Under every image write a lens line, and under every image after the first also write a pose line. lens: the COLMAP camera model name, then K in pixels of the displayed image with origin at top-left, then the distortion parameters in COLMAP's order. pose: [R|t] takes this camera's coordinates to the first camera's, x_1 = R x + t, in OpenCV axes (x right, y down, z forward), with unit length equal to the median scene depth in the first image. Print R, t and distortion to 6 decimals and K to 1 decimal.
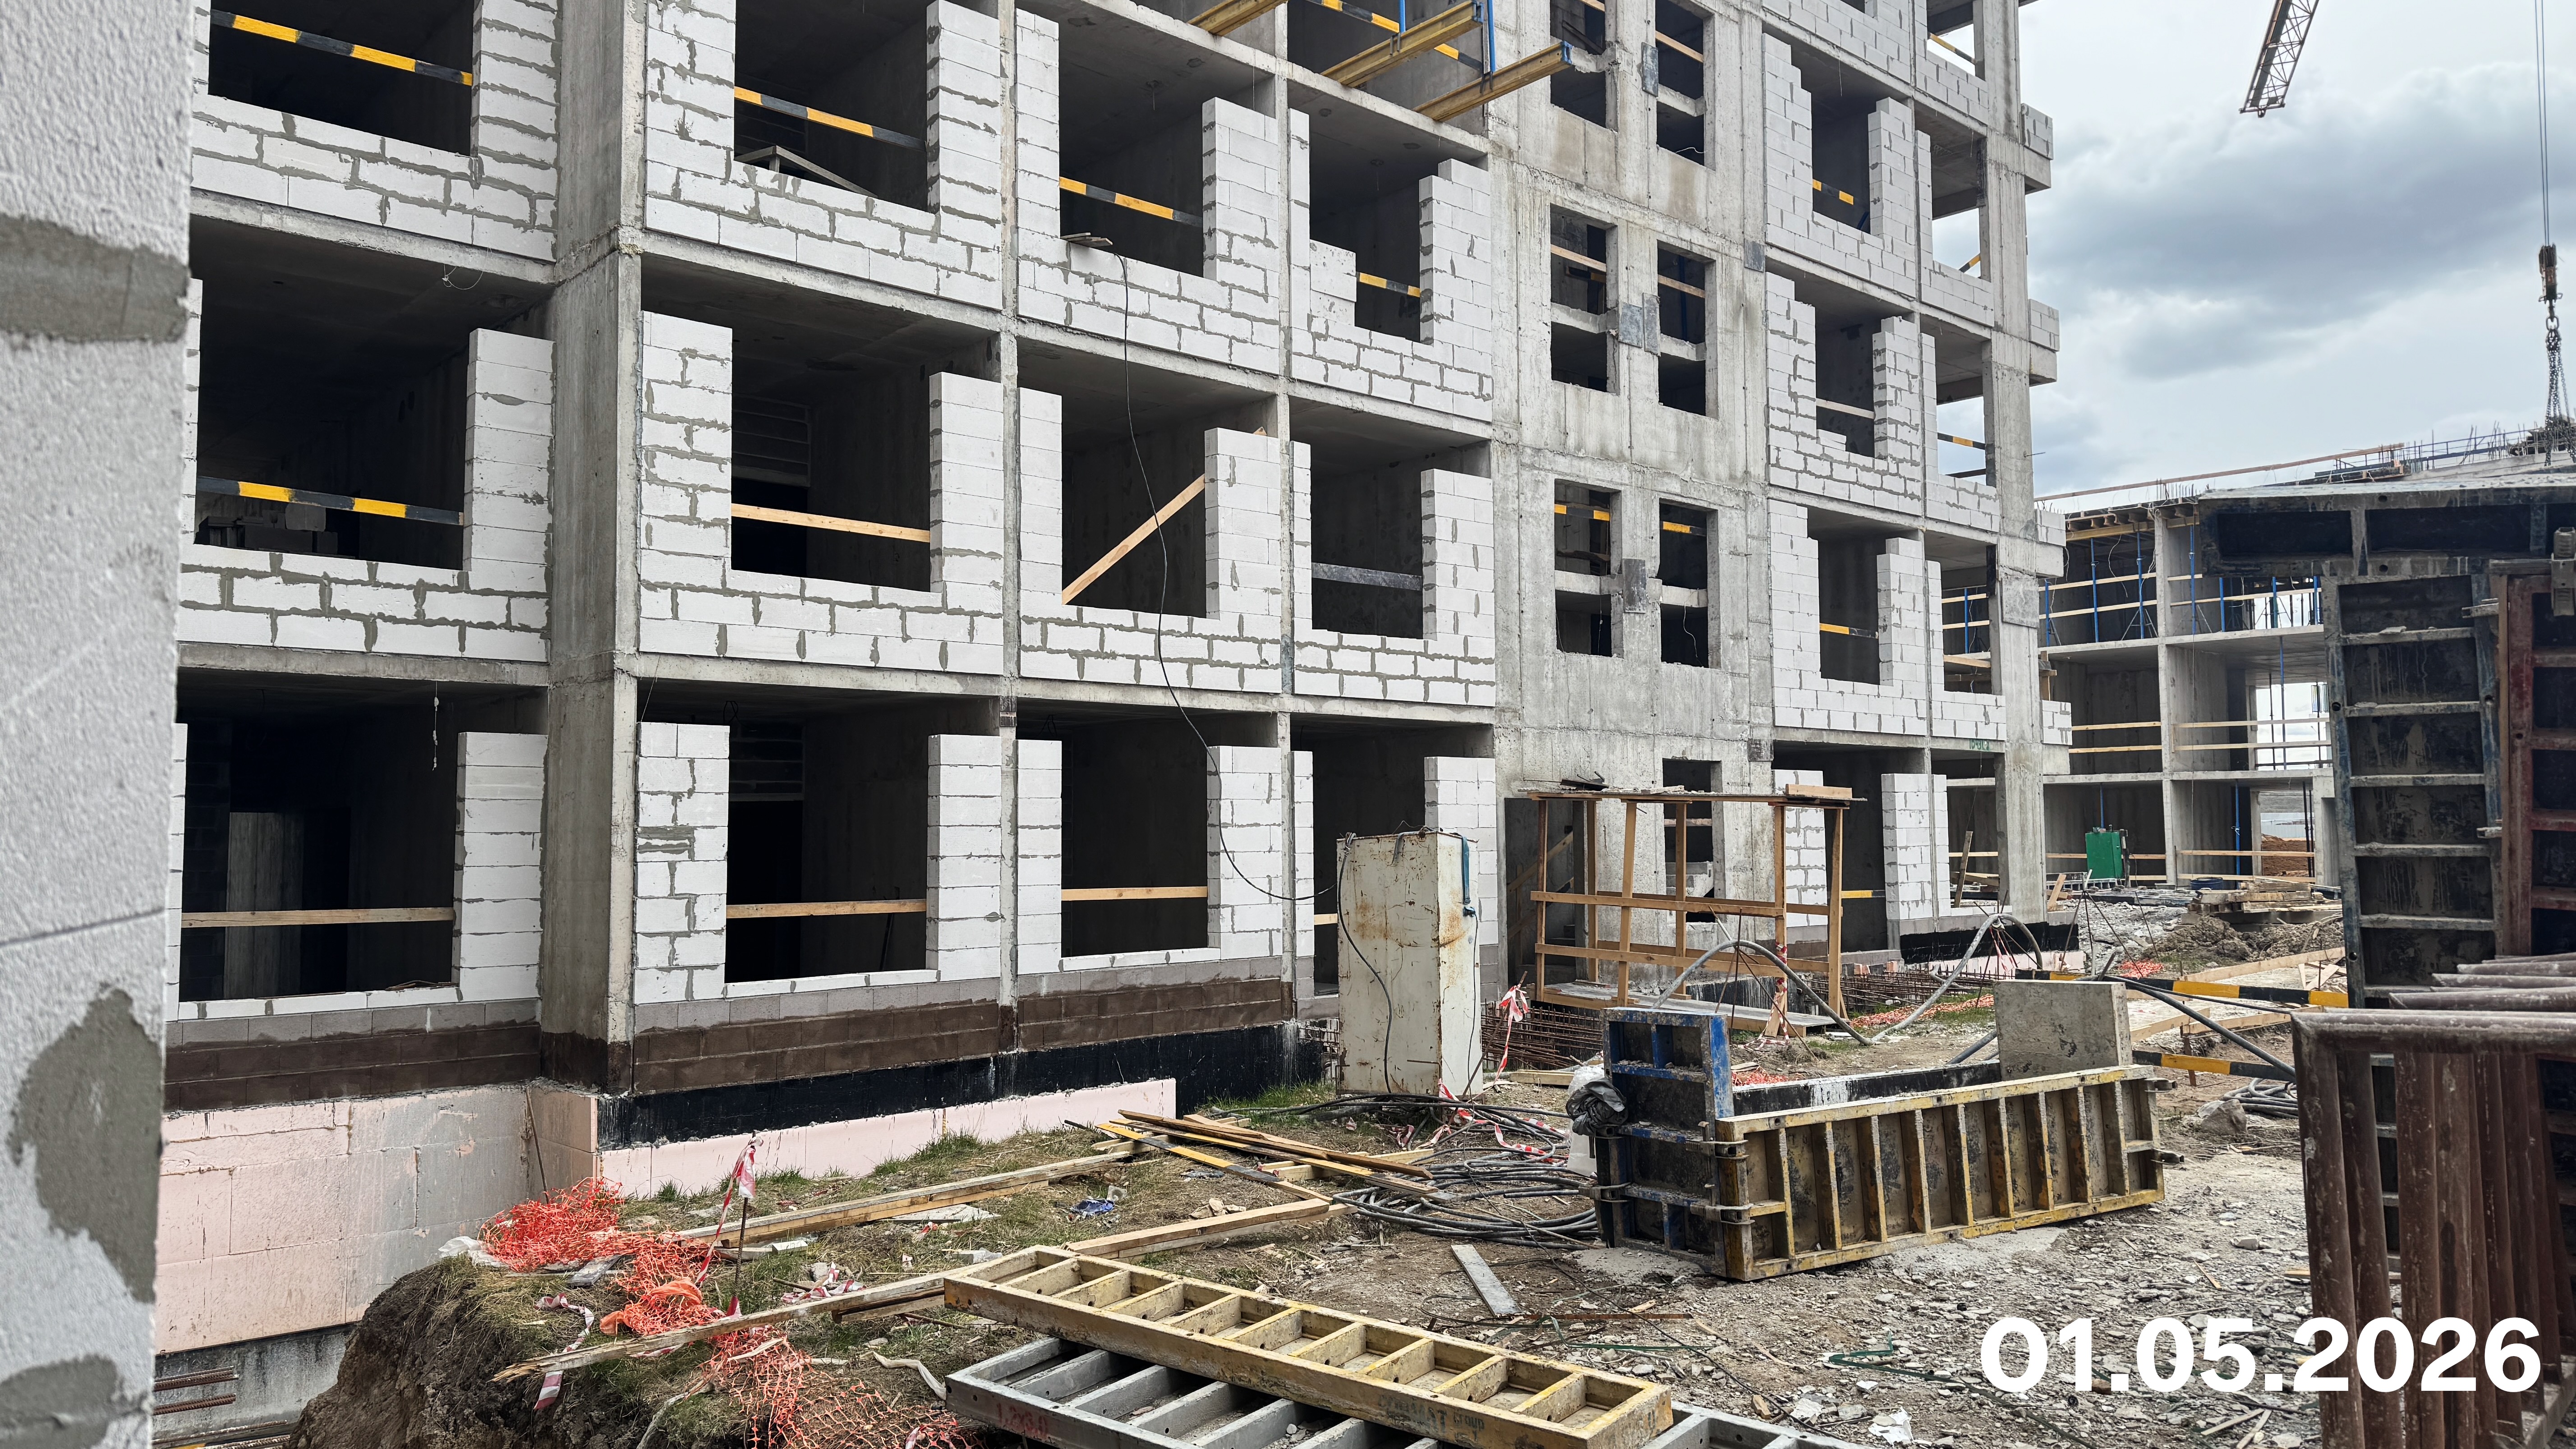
lens RADIAL K [[1773.3, 0, 1285.1], [0, 1773.3, 723.1], [0, 0, 1]] dist [0.079673, -0.099142]
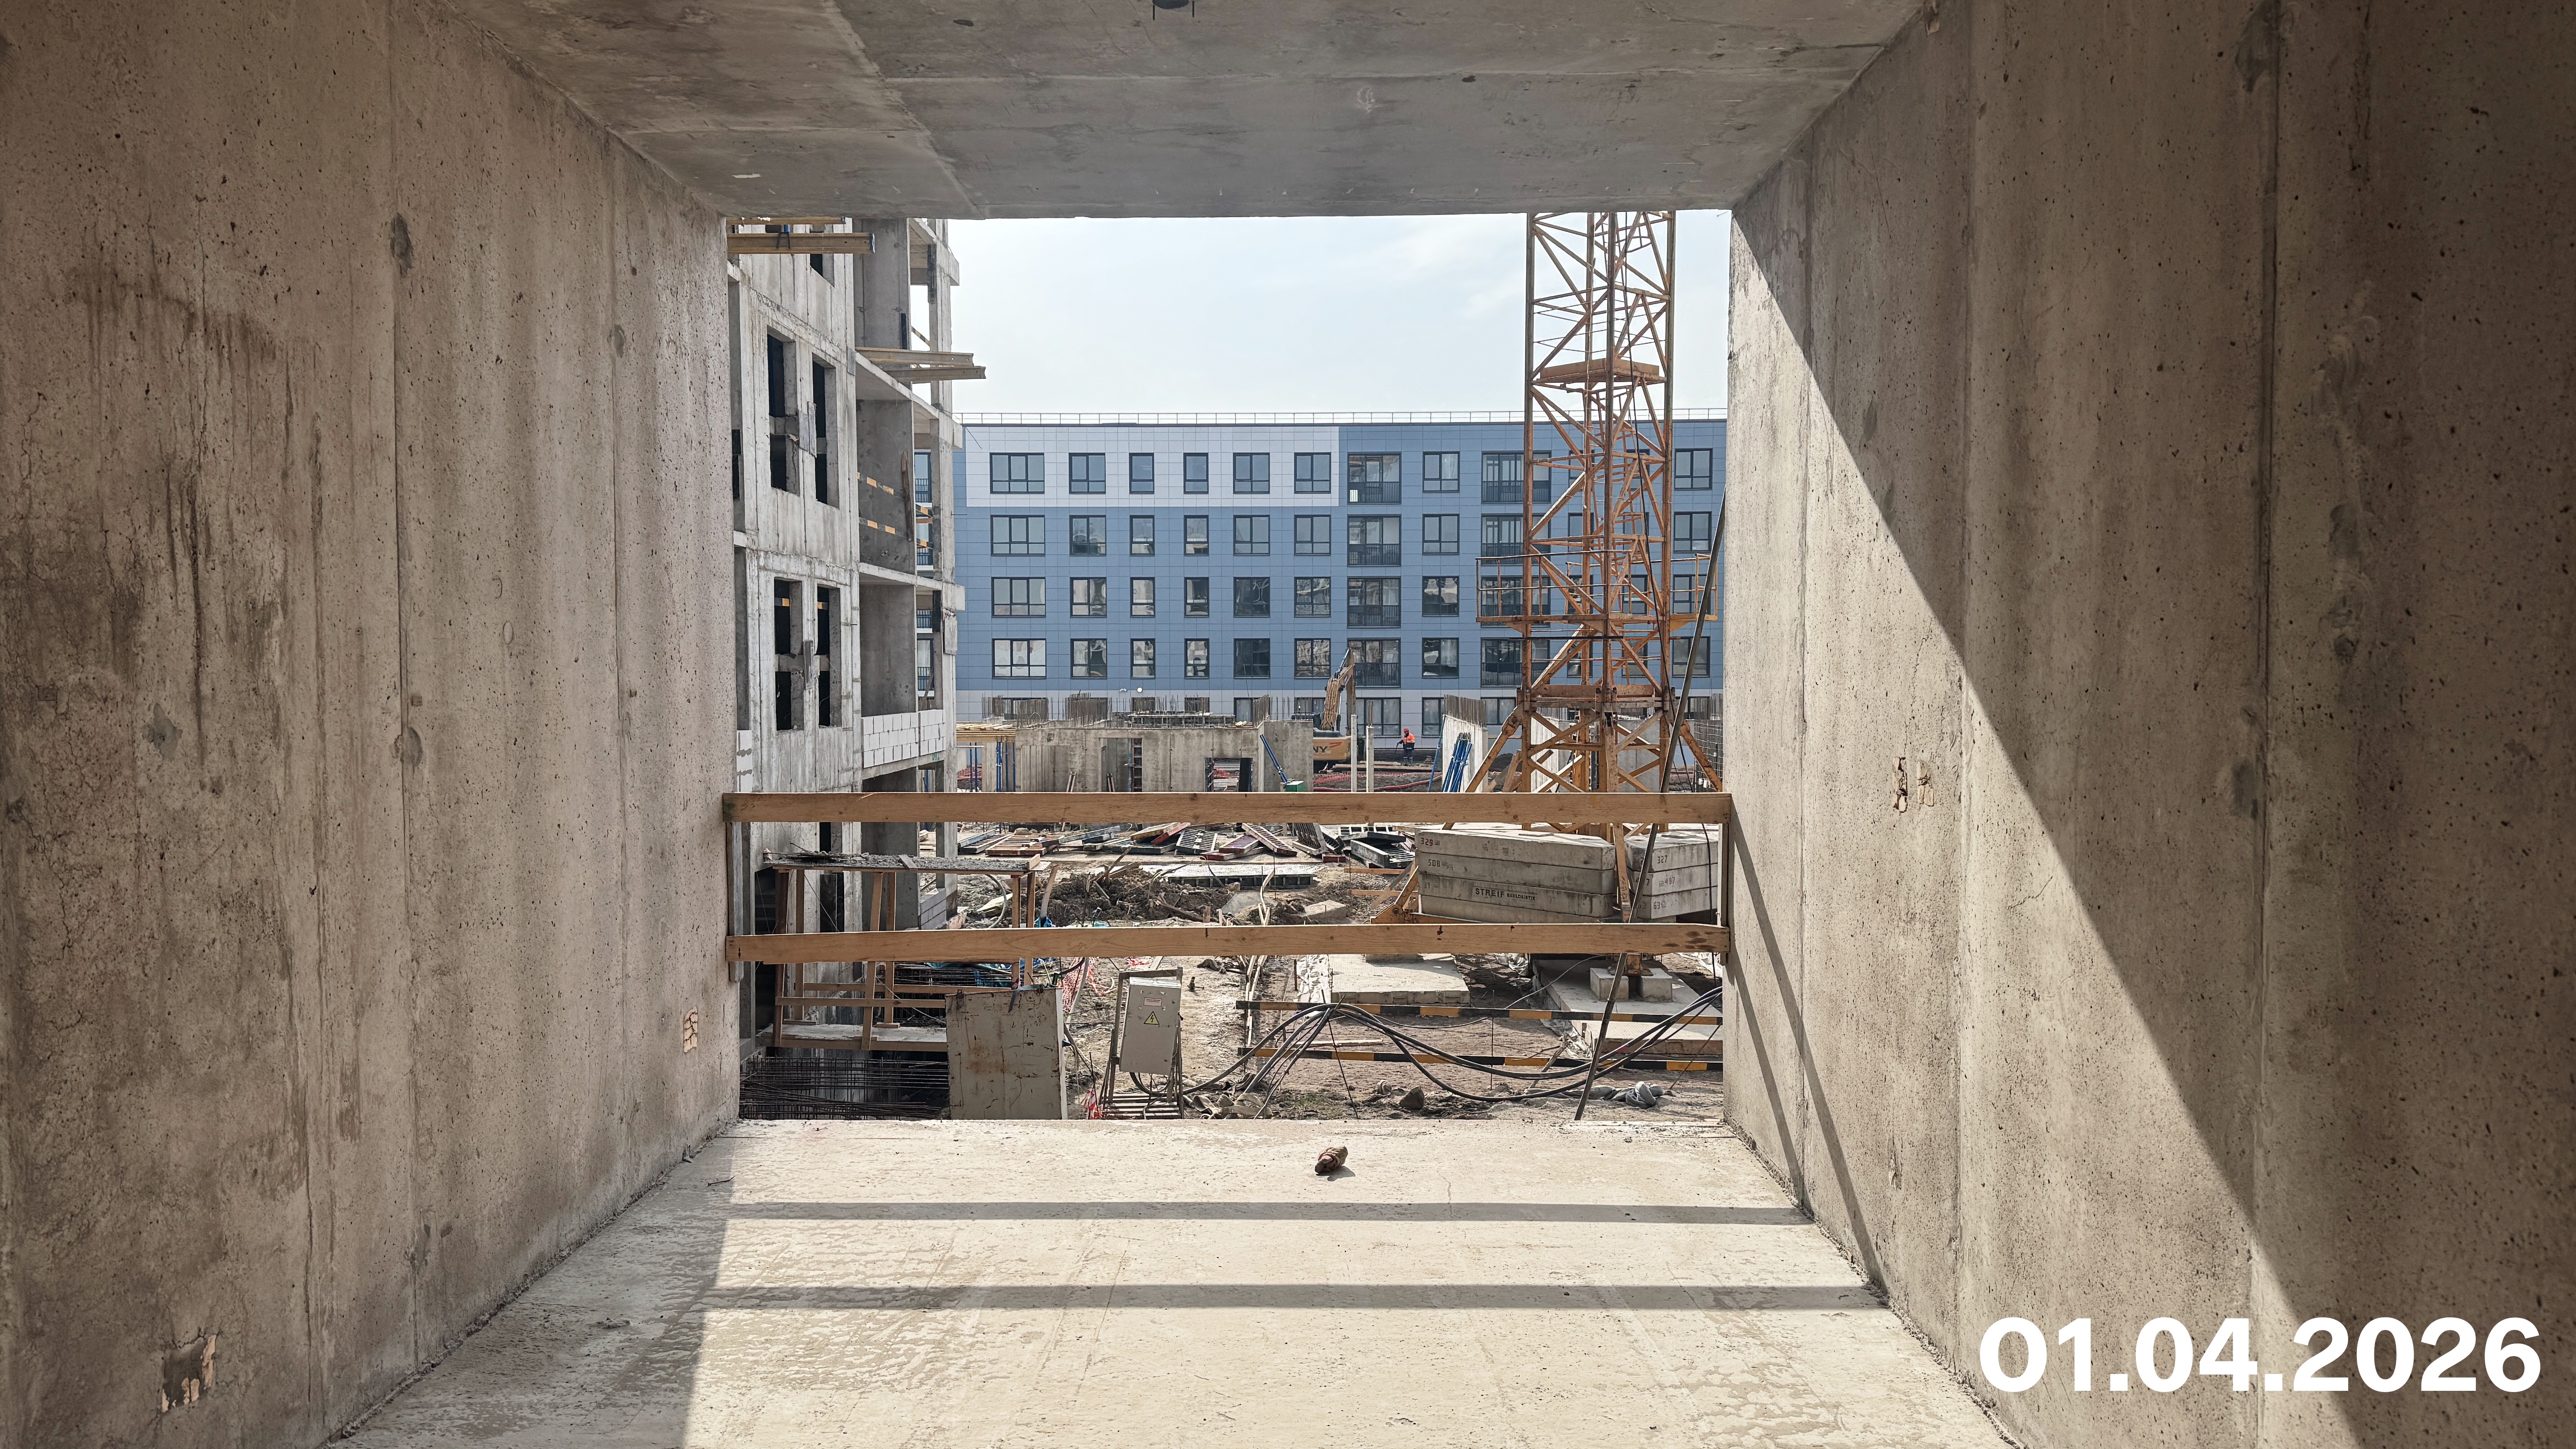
lens RADIAL K [[1773.3, 0, 1269.0], [0, 1773.3, 705.7], [0, 0, 1]] dist [0.079673, -0.099142]
pose [[0.680523, -0.011378, 0.732638, -0.418214], [-0.048125, 0.997026, 0.060185, -0.127119], [-0.731144, -0.076215, 0.677952, 0.004707]]
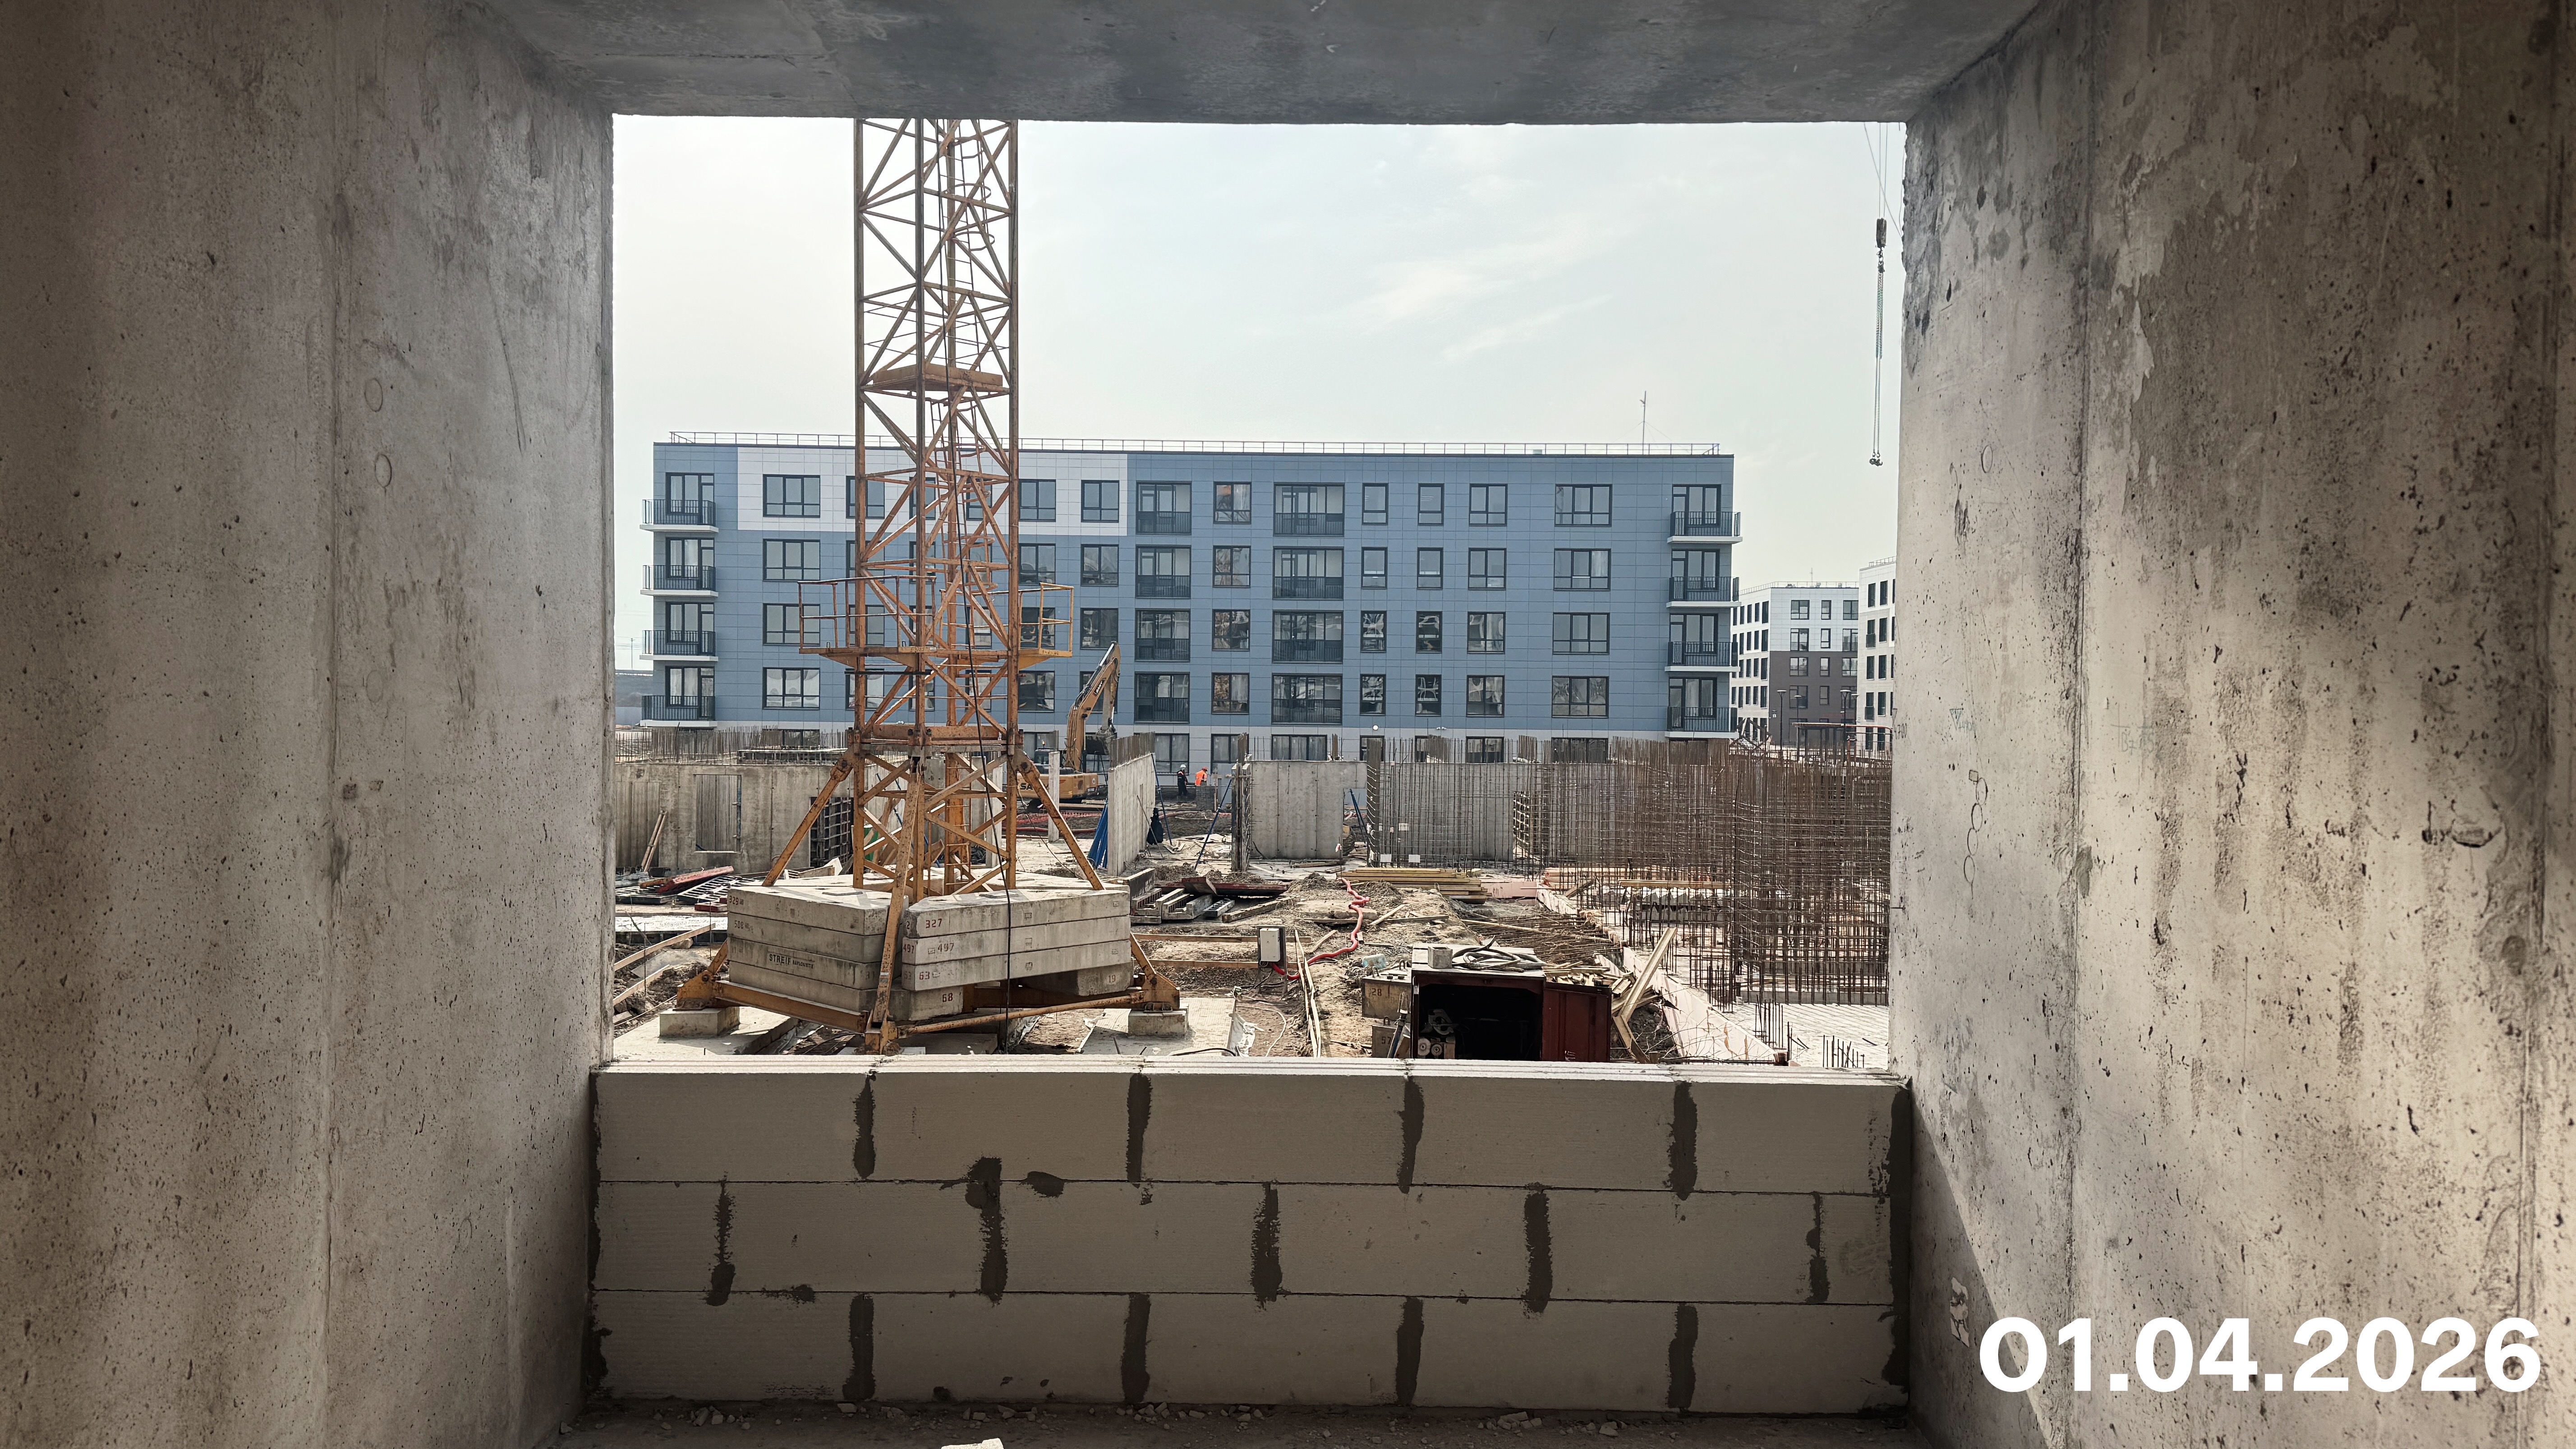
lens RADIAL K [[1773.3, 0, 1285.5], [0, 1773.3, 720.3], [0, 0, 1]] dist [0.079673, -0.099142]
pose [[0.664752, 0.004929, 0.747048, -0.032585], [-0.061449, 0.996950, 0.048103, -0.148785], [-0.744533, -0.077882, 0.663028, -0.225577]]
